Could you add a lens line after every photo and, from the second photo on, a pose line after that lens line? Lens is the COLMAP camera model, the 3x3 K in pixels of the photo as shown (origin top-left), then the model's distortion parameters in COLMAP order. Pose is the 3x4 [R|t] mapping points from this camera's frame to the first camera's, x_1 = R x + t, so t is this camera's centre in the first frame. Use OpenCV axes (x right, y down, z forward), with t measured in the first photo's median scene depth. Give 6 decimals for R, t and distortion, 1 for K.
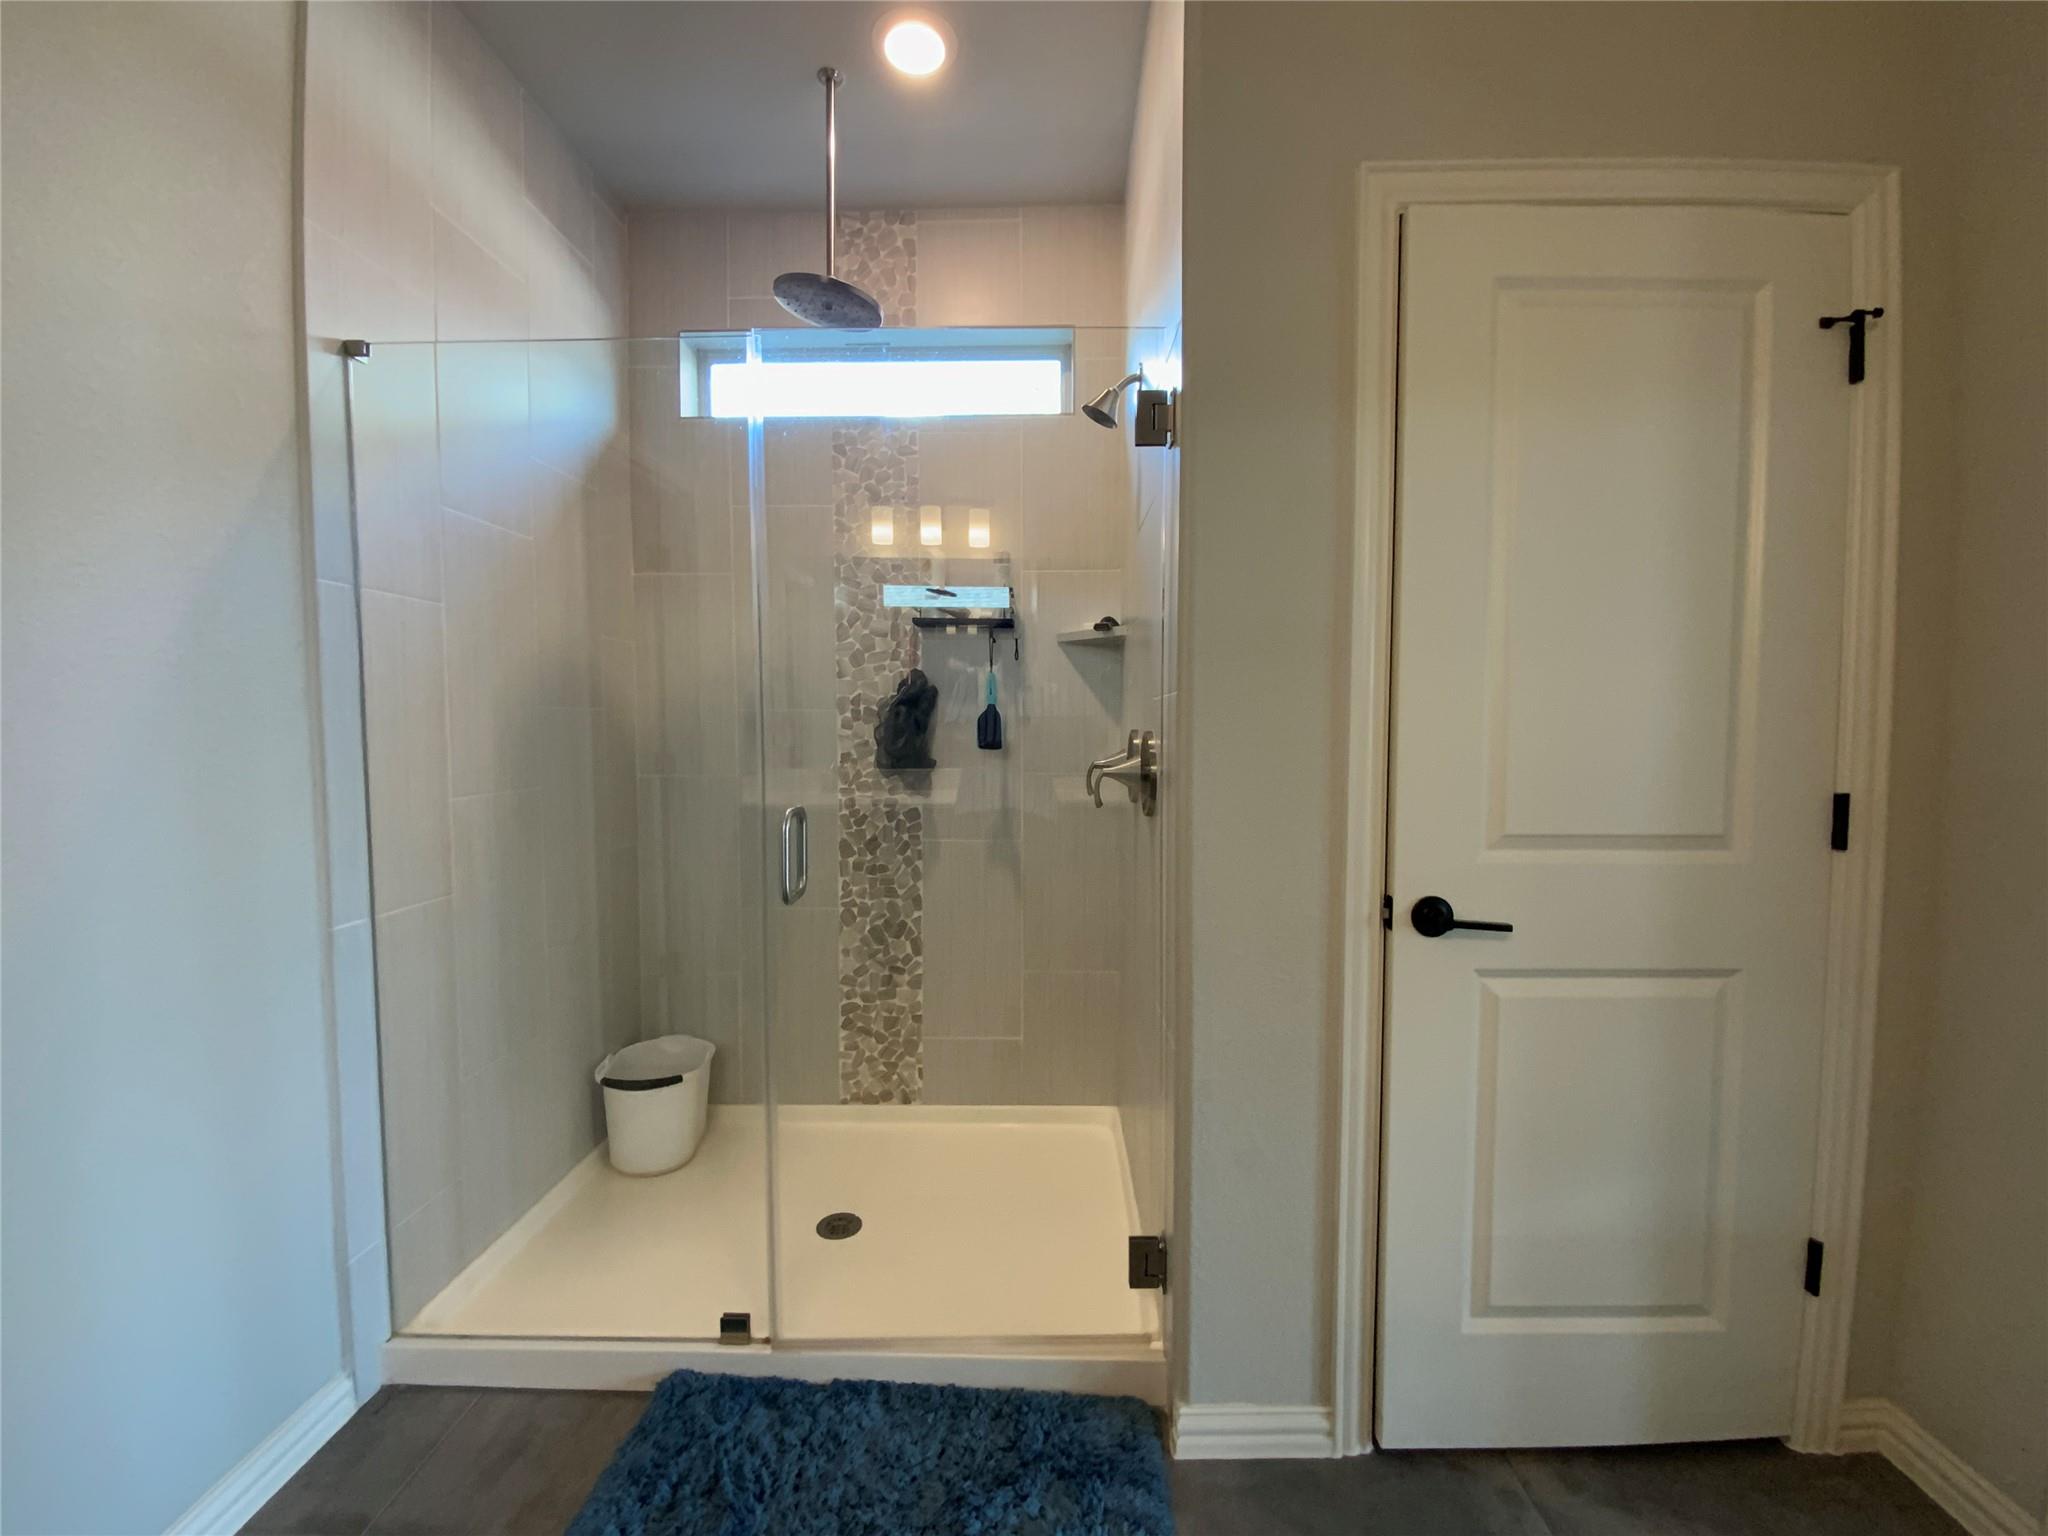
lens RADIAL K [[830.0, 0, 1030.4], [0, 830.0, 765.6], [0, 0, 1]] dist [0.008444, -0.008766]
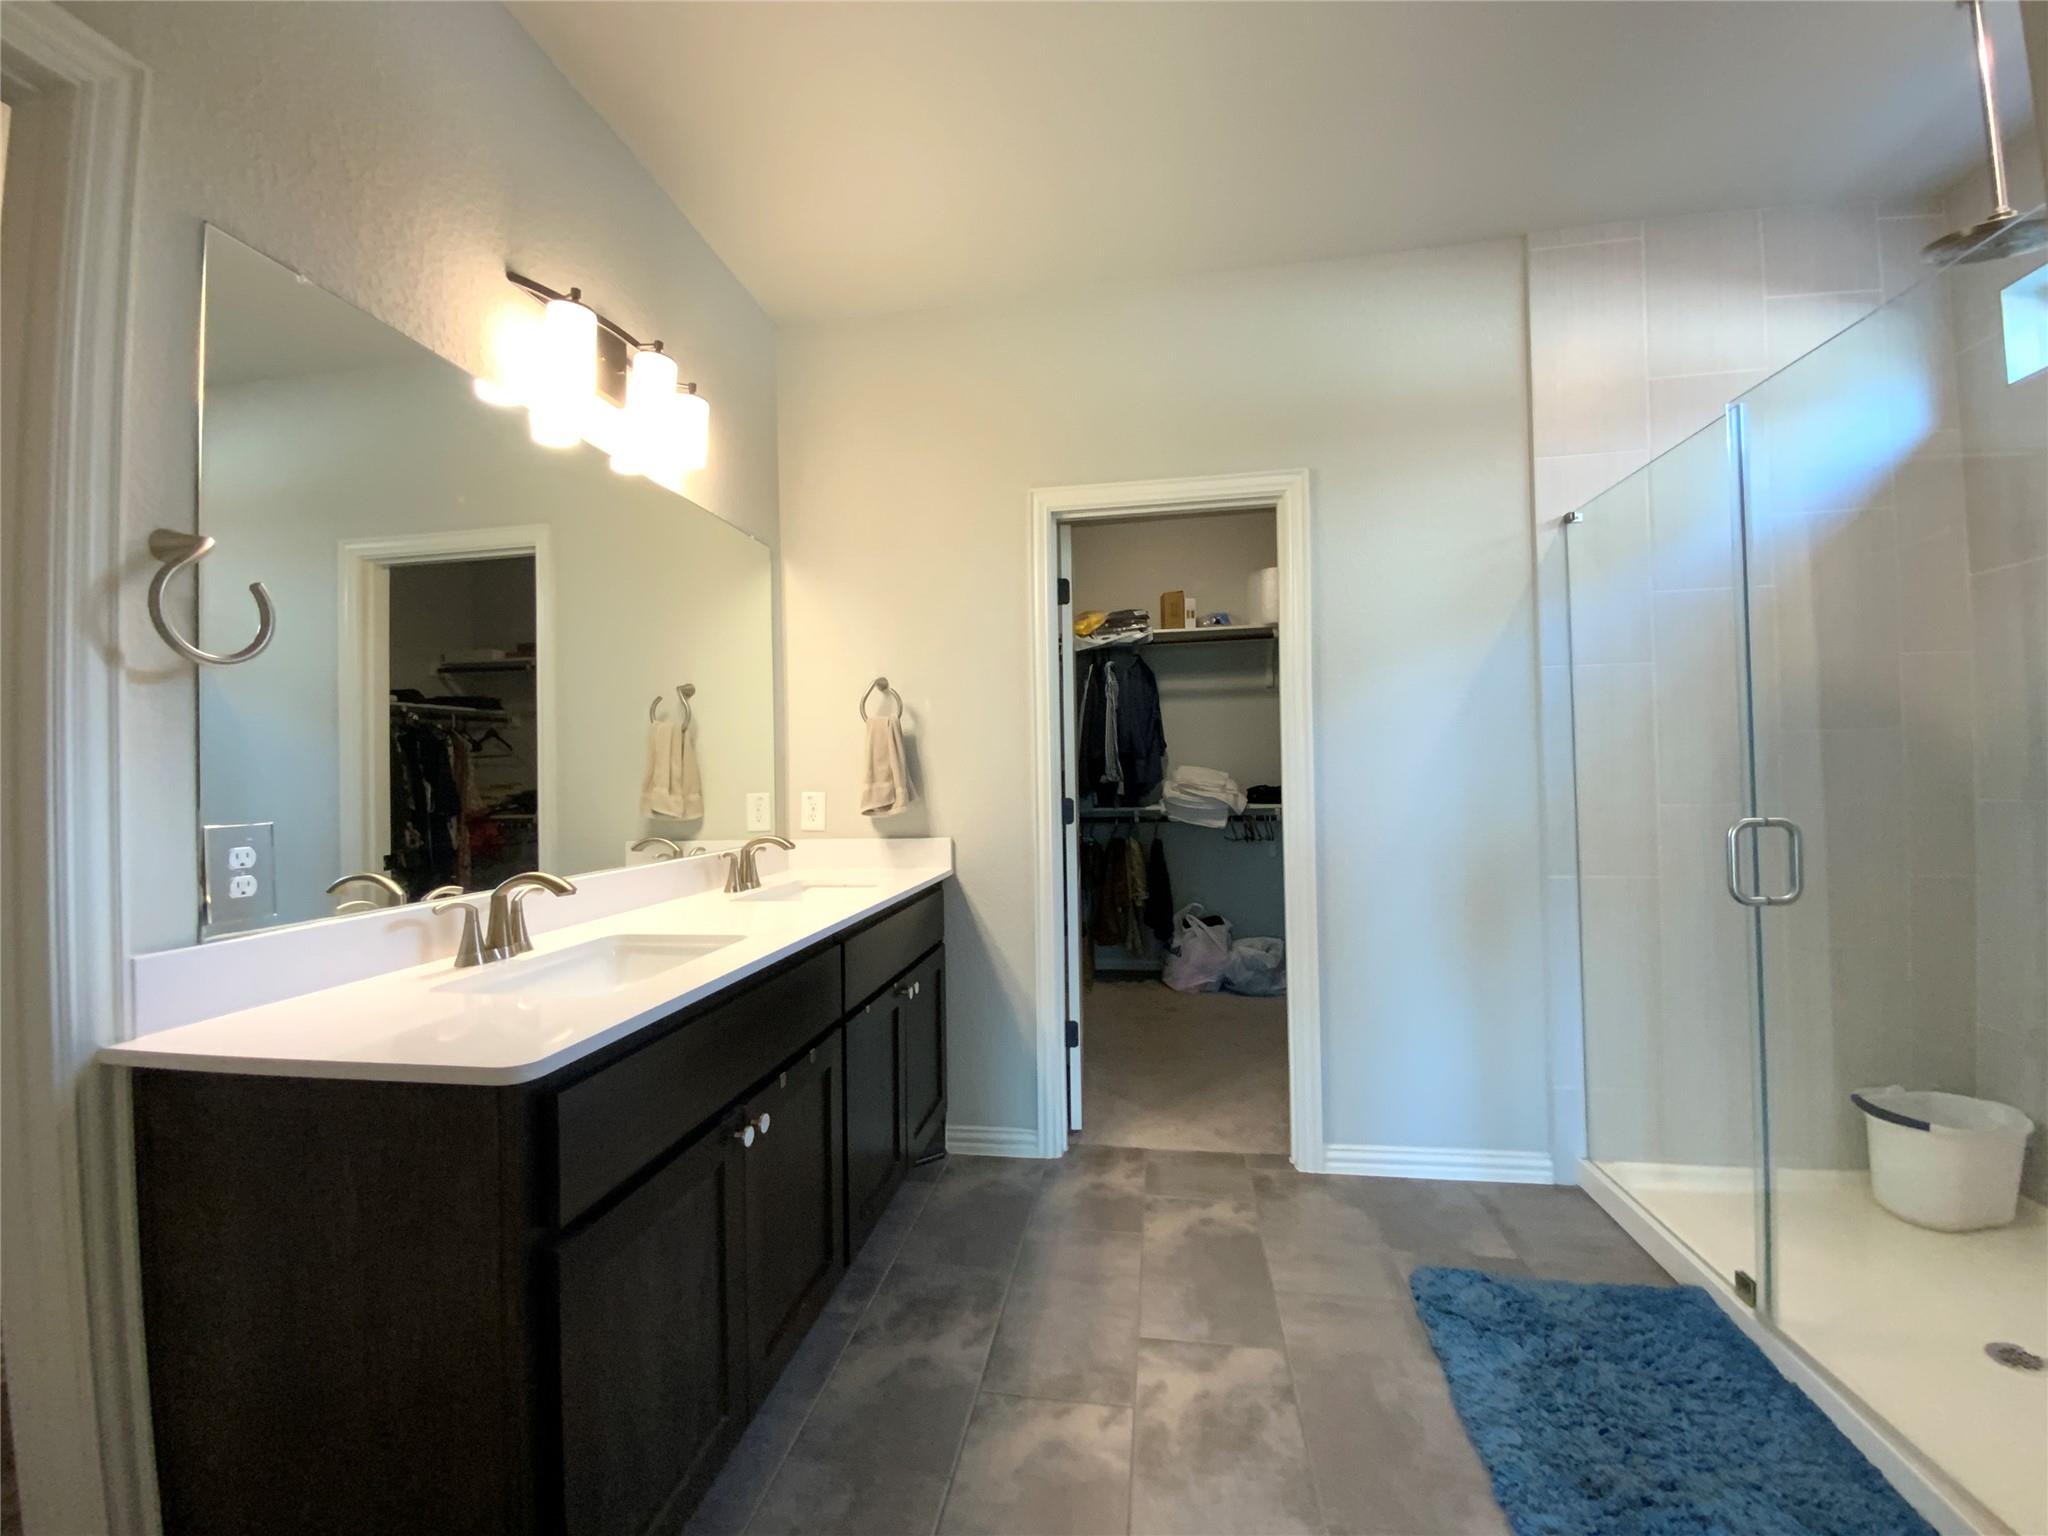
lens RADIAL K [[830.0, 0, 1025.3], [0, 830.0, 754.2], [0, 0, 1]] dist [0.008444, -0.008766]
pose [[-0.134589, -0.021754, -0.990663, 0.567038], [-0.024182, 0.999533, -0.018664, 0.005874], [0.990606, 0.021445, -0.135052, 0.116482]]
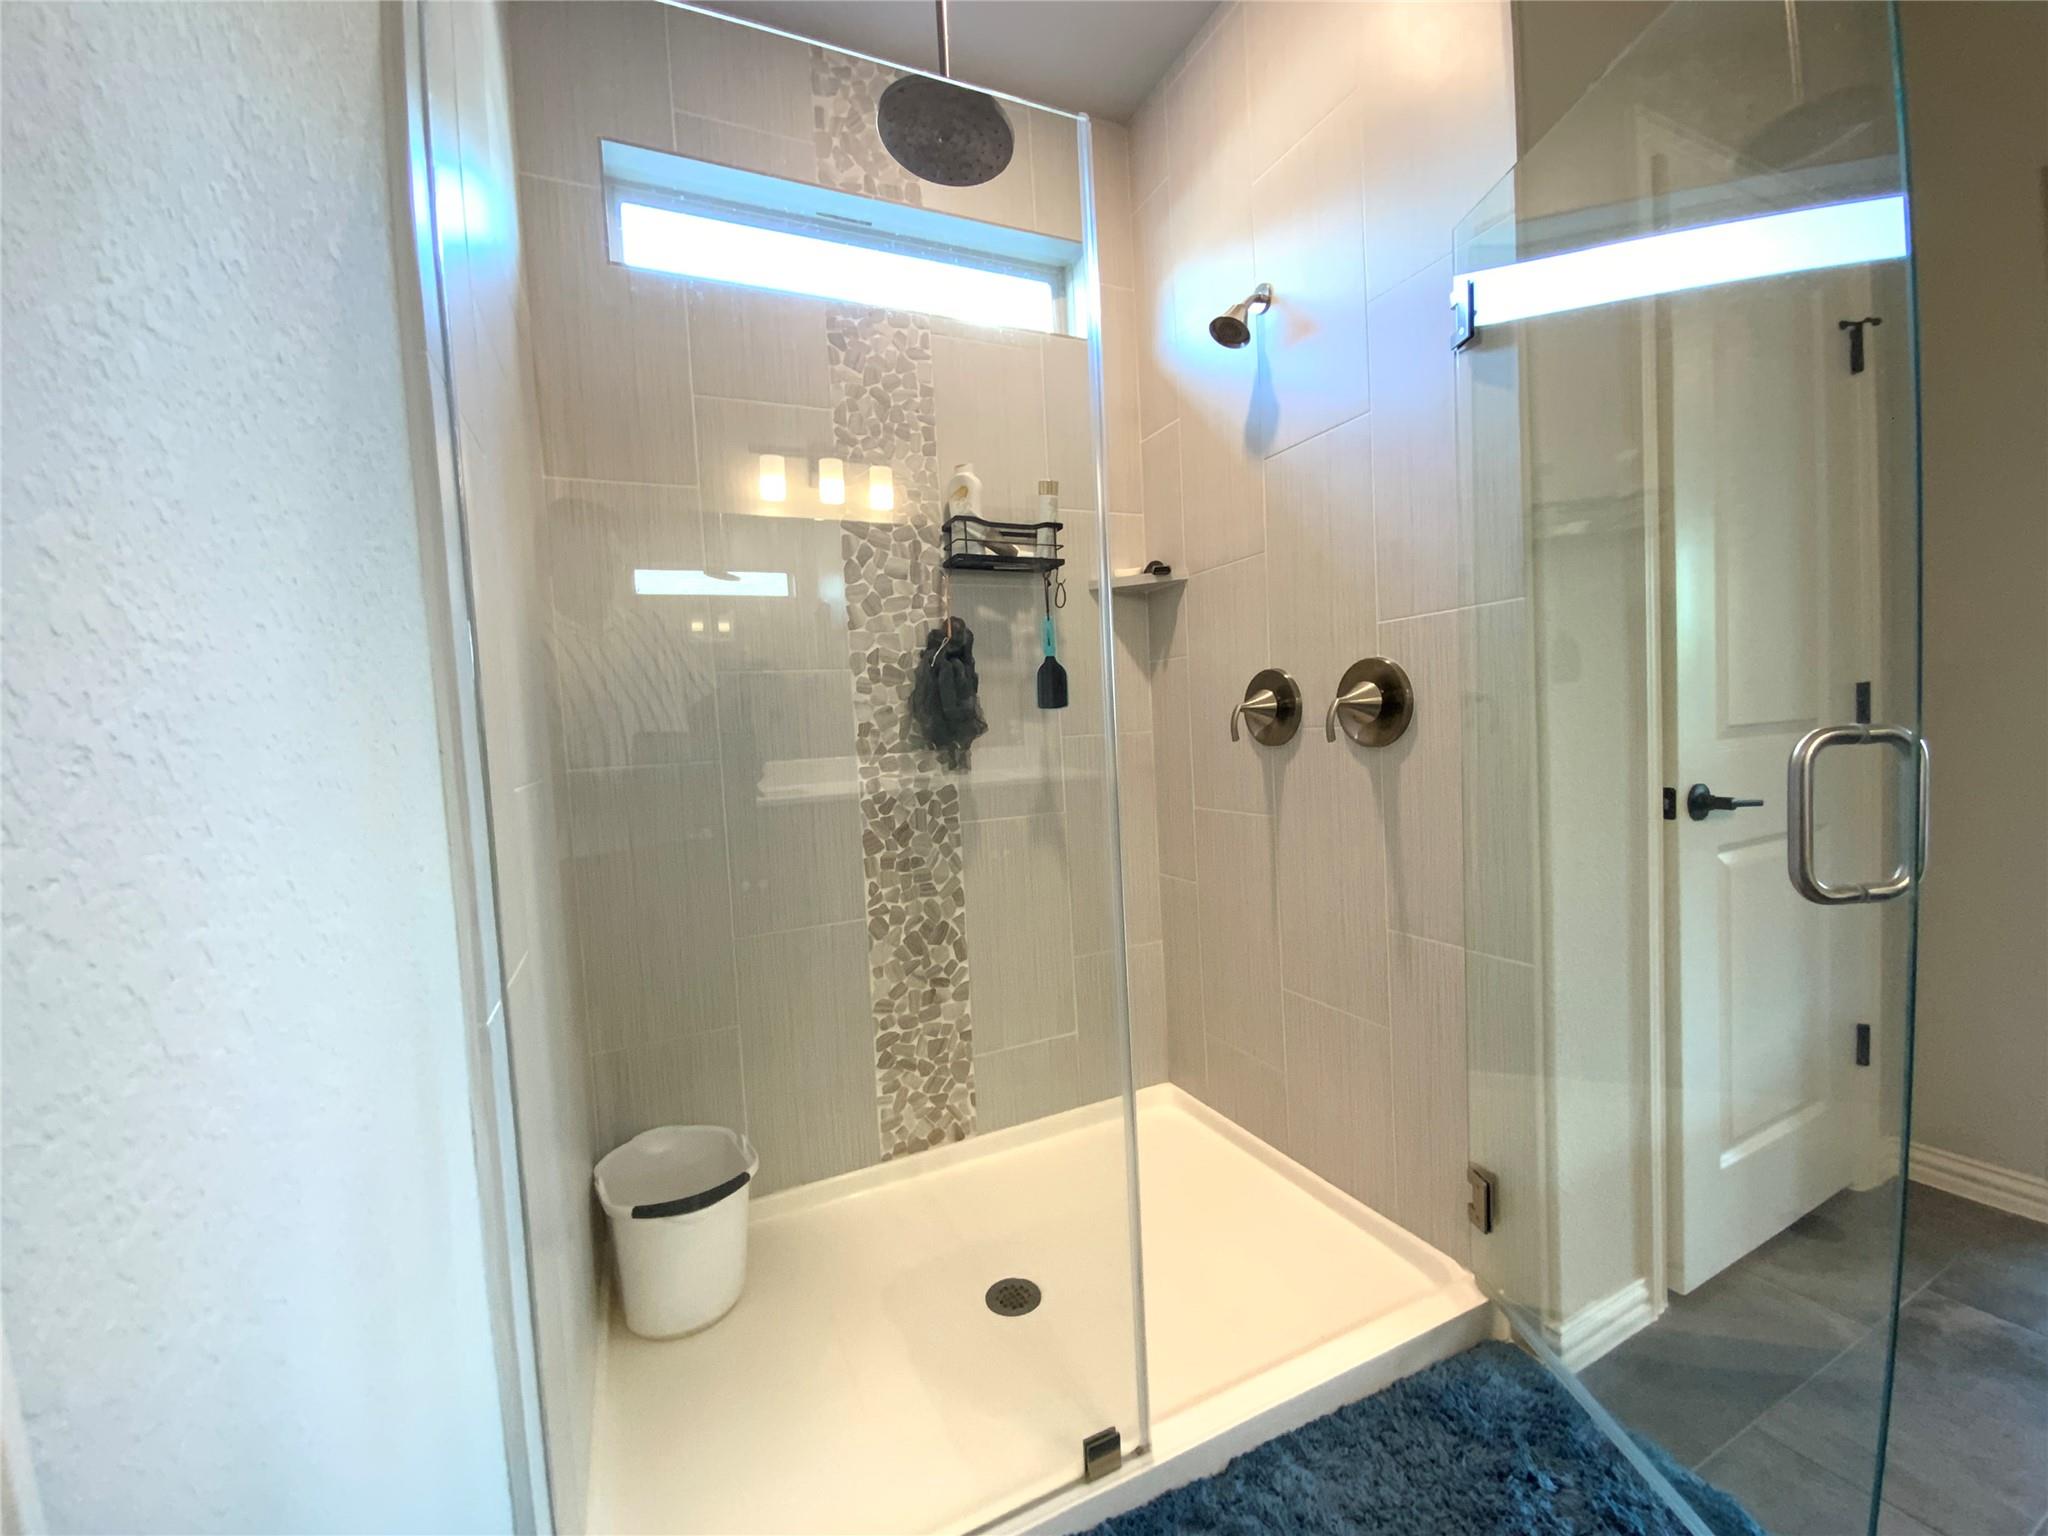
lens RADIAL K [[830.0, 0, 1034.7], [0, 830.0, 766.5], [0, 0, 1]] dist [0.008444, -0.008766]
pose [[0.895561, -0.069379, 0.439496, -0.442066], [0.073409, 0.997271, 0.007844, 0.033164], [-0.438841, 0.025238, 0.898210, 0.217104]]
